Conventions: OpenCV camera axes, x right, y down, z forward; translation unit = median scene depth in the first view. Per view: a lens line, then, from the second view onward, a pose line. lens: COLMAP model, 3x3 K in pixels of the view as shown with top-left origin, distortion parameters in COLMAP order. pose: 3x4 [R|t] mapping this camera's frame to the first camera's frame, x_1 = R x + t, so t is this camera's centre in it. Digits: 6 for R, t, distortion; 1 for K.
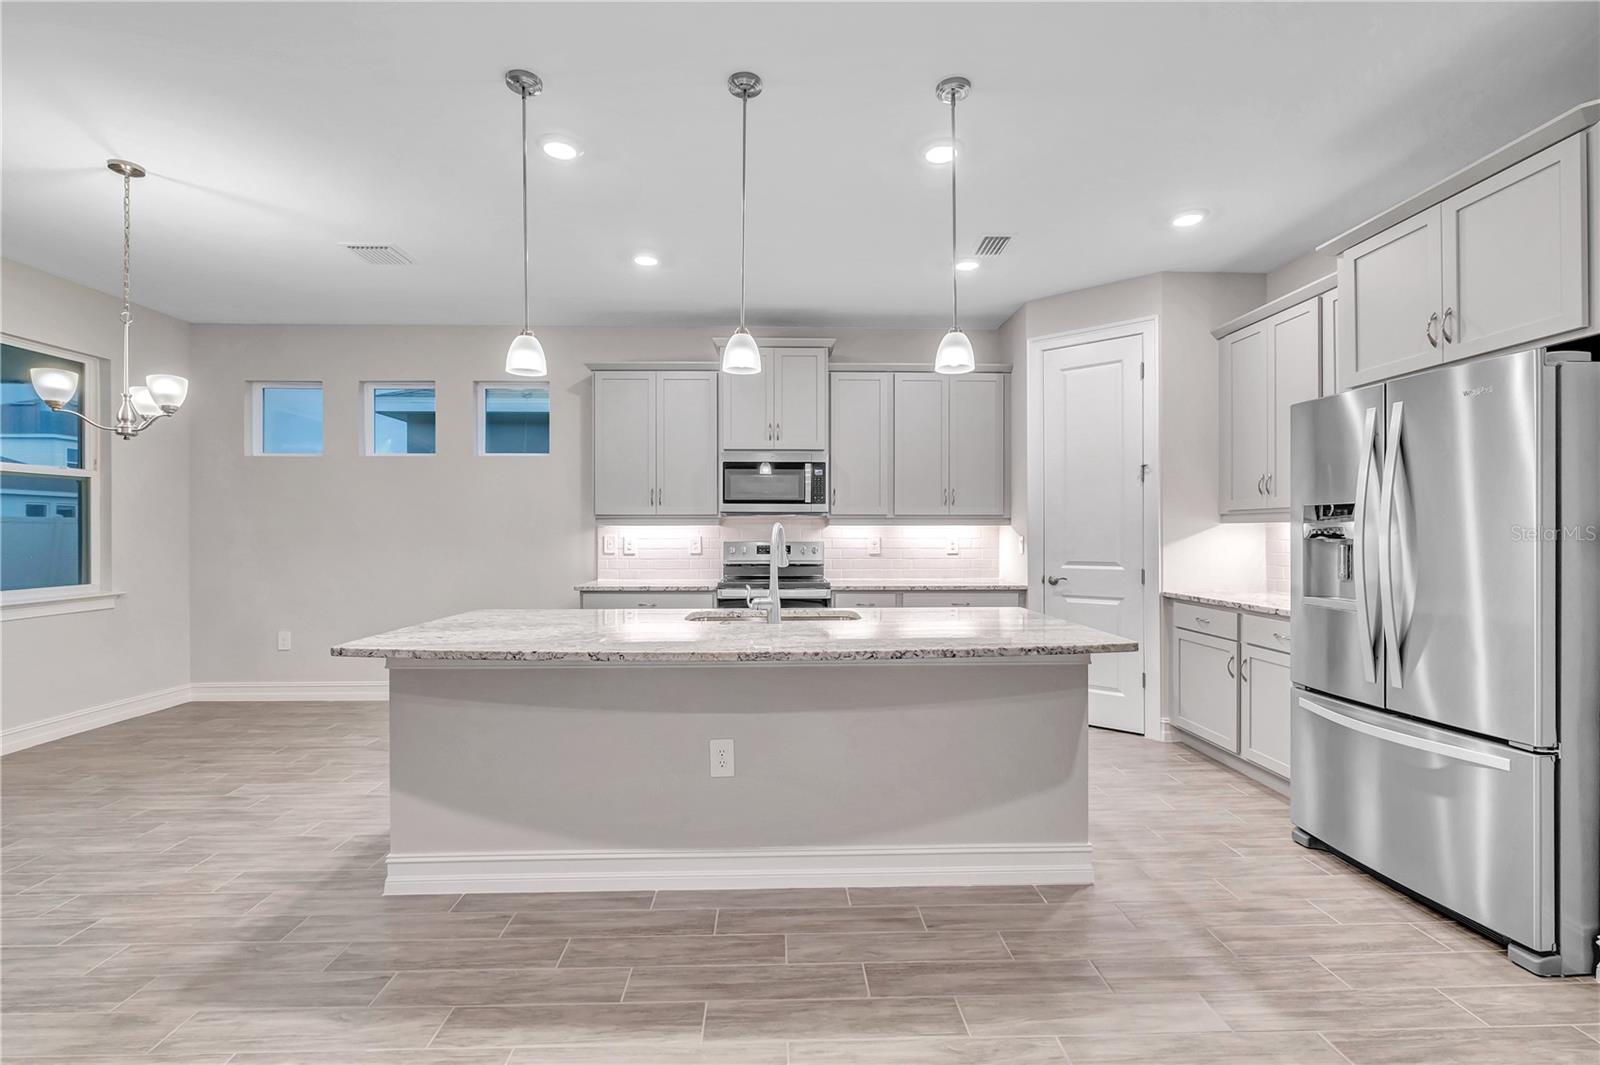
lens RADIAL K [[706.7, 0, 793.0], [0, 706.7, 534.1], [0, 0, 1]] dist [-0.003997, -0.000189]
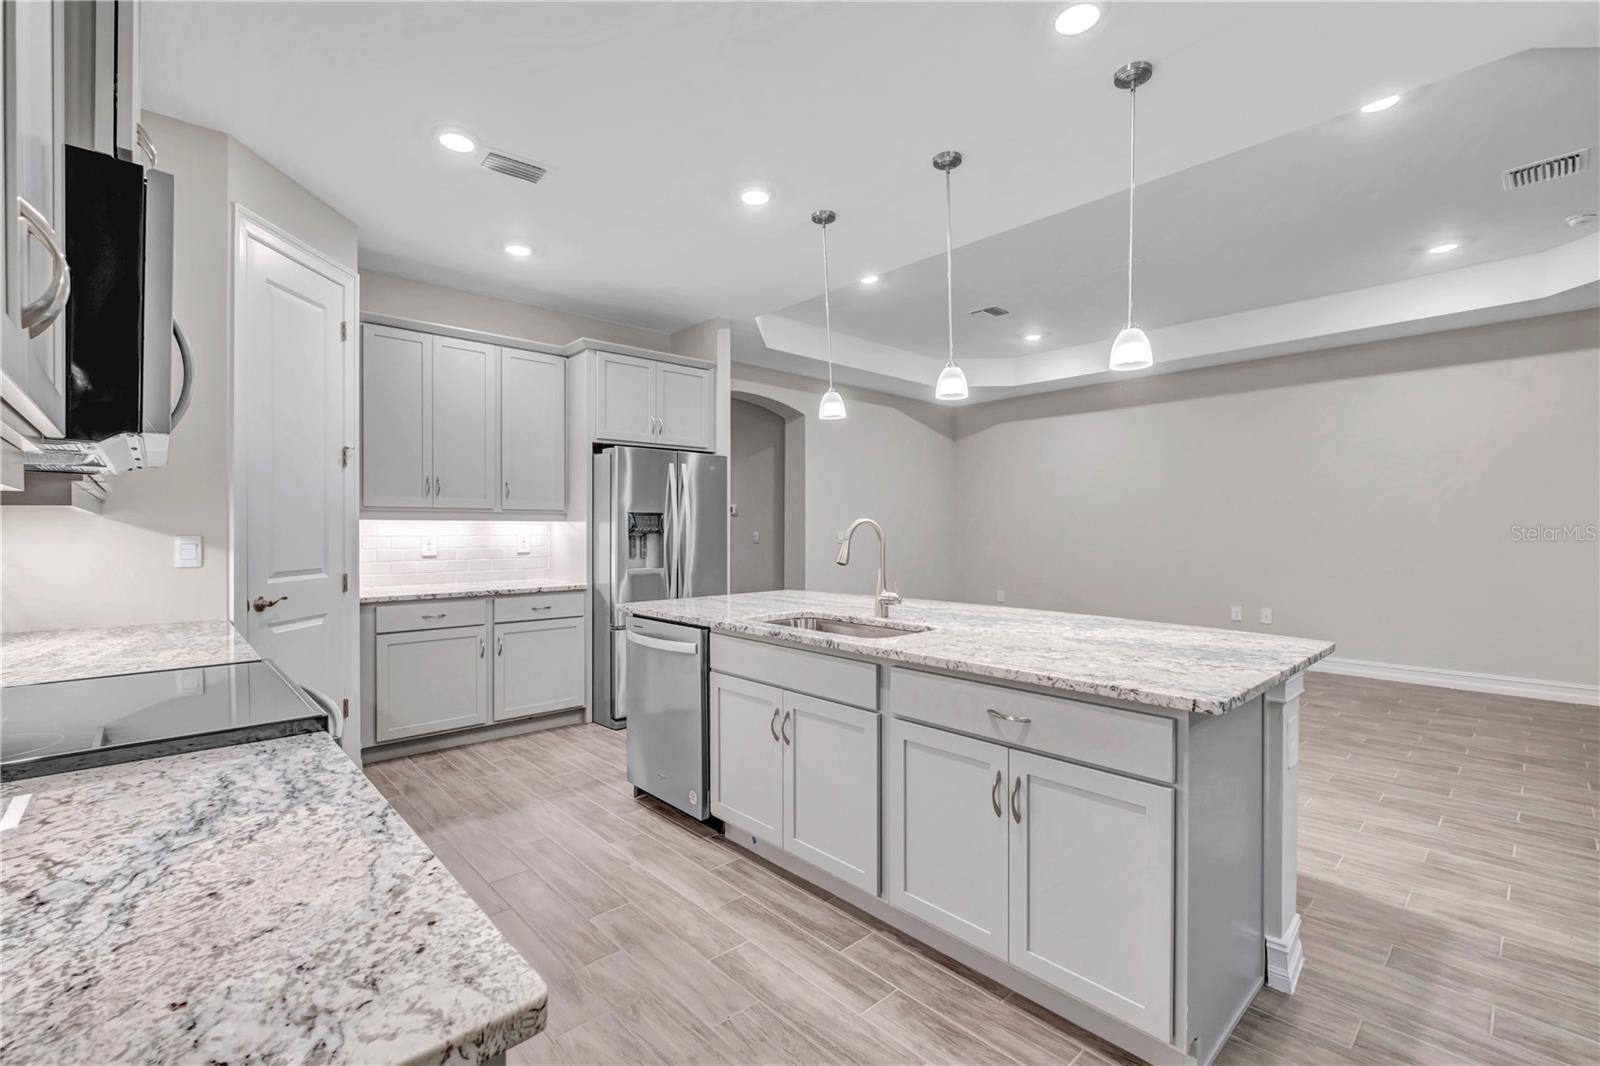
lens RADIAL K [[701.8, 0, 789.6], [0, 701.8, 534.0], [0, 0, 1]] dist [-0.003272, -0.000380]
pose [[-0.654721, -0.003809, 0.755861, -0.473018], [0.002085, 0.999974, 0.006845, -0.001492], [-0.755868, 0.006057, -0.654696, 1.175128]]
